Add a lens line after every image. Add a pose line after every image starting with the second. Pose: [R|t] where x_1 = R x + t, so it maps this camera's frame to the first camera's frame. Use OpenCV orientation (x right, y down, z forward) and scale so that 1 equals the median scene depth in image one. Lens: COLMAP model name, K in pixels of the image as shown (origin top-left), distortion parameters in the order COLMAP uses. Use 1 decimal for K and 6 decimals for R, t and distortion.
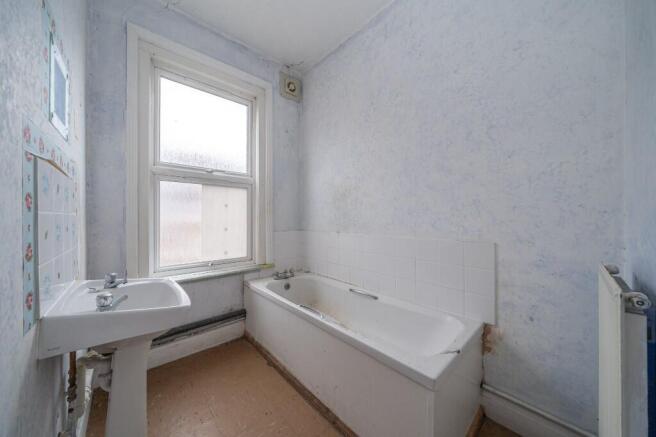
lens RADIAL K [[223.7, 0, 326.9], [0, 223.7, 218.5], [0, 0, 1]] dist [-0.007331, -0.000040]
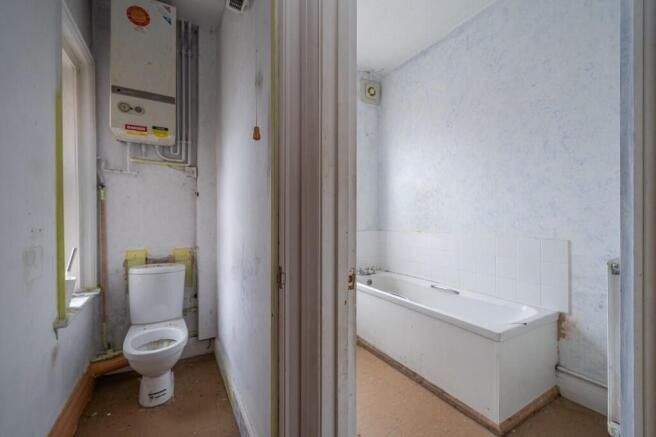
lens RADIAL K [[278.7, 0, 340.2], [0, 278.7, 219.4], [0, 0, 1]] dist [-0.001042, 0.000087]
pose [[0.981629, 0.001667, -0.190794, -0.086285], [-0.001585, 0.999999, 0.000583, 0.003619], [0.190794, -0.000270, 0.981630, -0.467227]]
